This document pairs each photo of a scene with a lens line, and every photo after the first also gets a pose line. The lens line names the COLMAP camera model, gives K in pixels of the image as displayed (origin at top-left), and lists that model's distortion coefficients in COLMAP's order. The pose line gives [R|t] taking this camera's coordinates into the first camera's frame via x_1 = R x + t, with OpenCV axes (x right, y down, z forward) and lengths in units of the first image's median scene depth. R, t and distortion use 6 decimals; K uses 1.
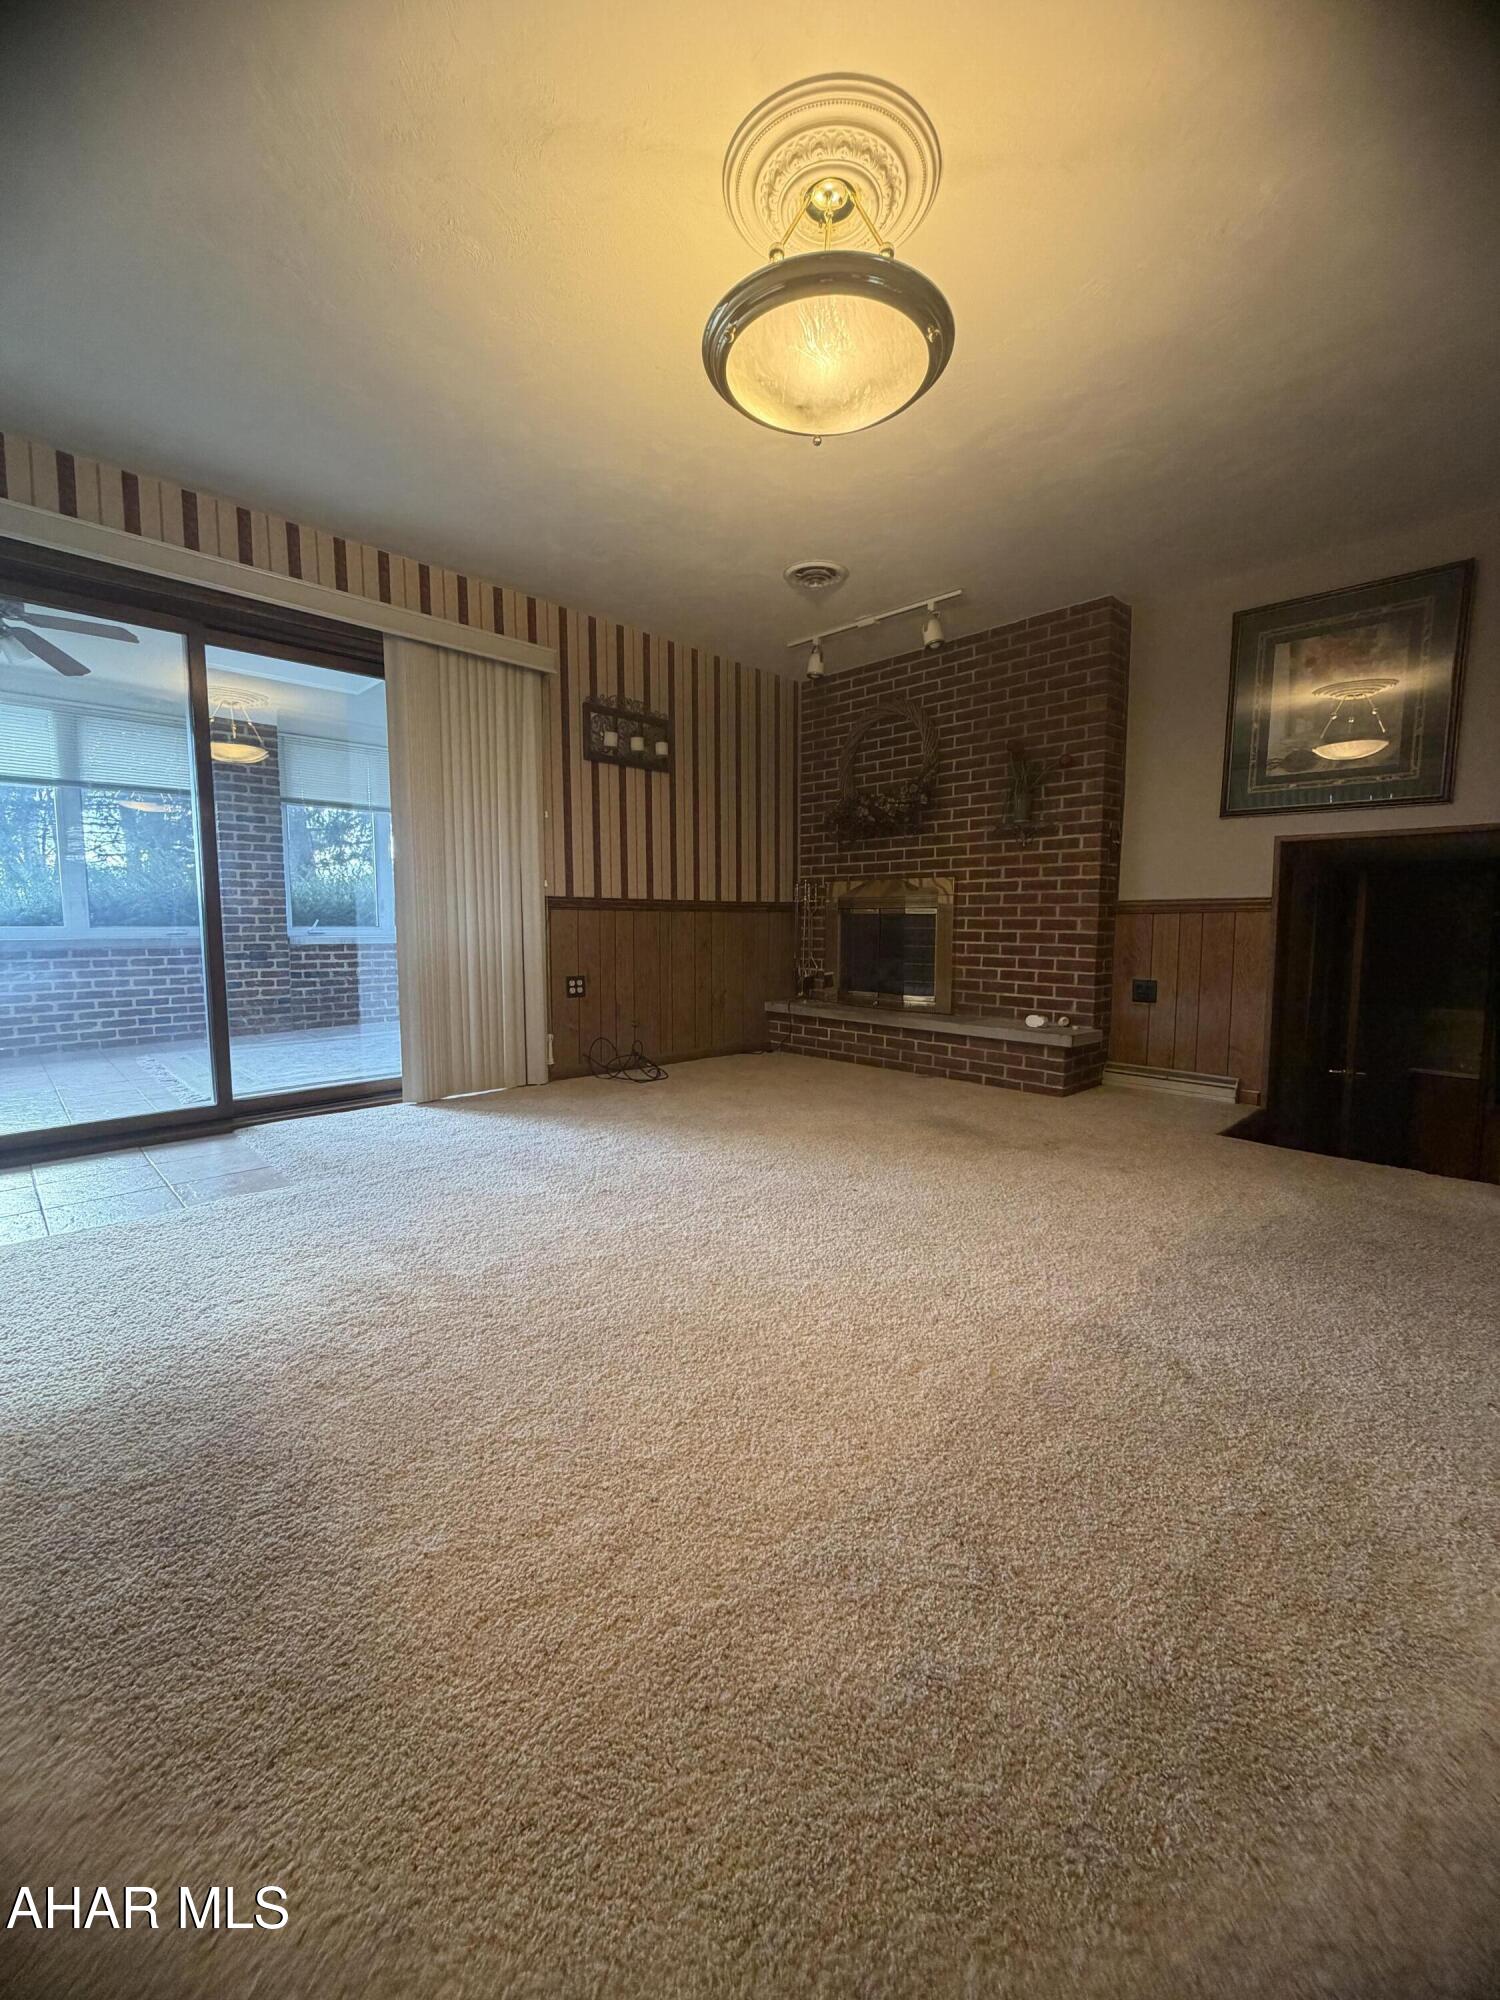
lens RADIAL K [[798.9, 0, 748.8], [0, 798.9, 989.6], [0, 0, 1]] dist [-0.002324, 0.000739]
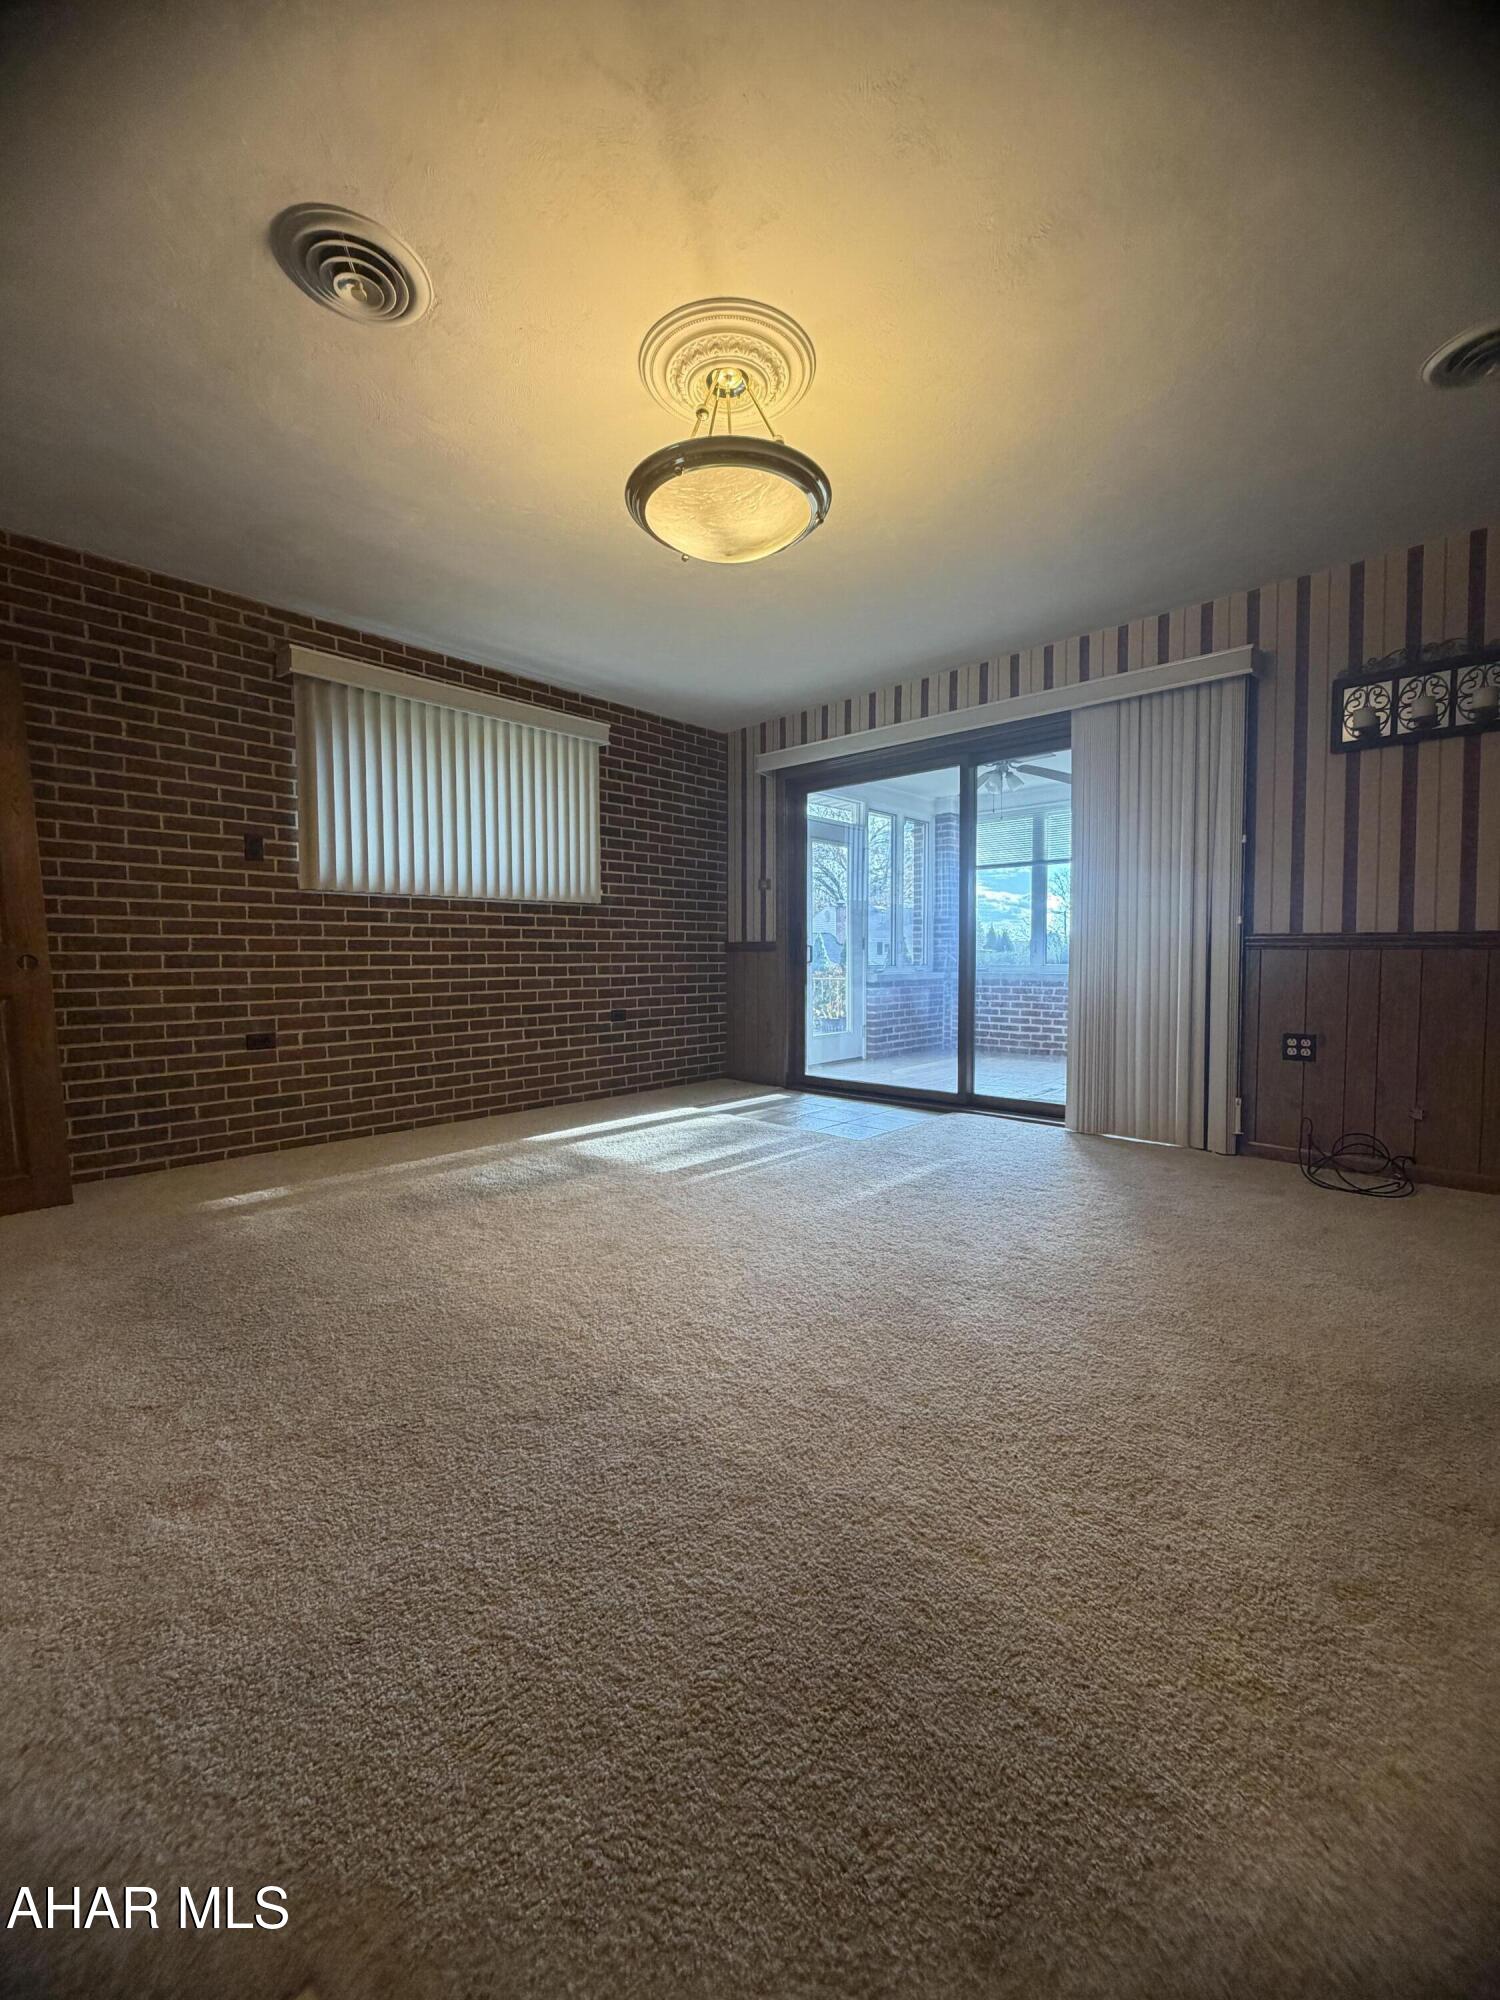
lens RADIAL K [[798.9, 0, 750.6], [0, 798.9, 1008.4], [0, 0, 1]] dist [-0.002324, 0.000739]
pose [[0.044655, 0.058925, -0.997263, 0.717033], [-0.080006, 0.995263, 0.055224, -0.055765], [0.995794, 0.077321, 0.049157, 0.556522]]
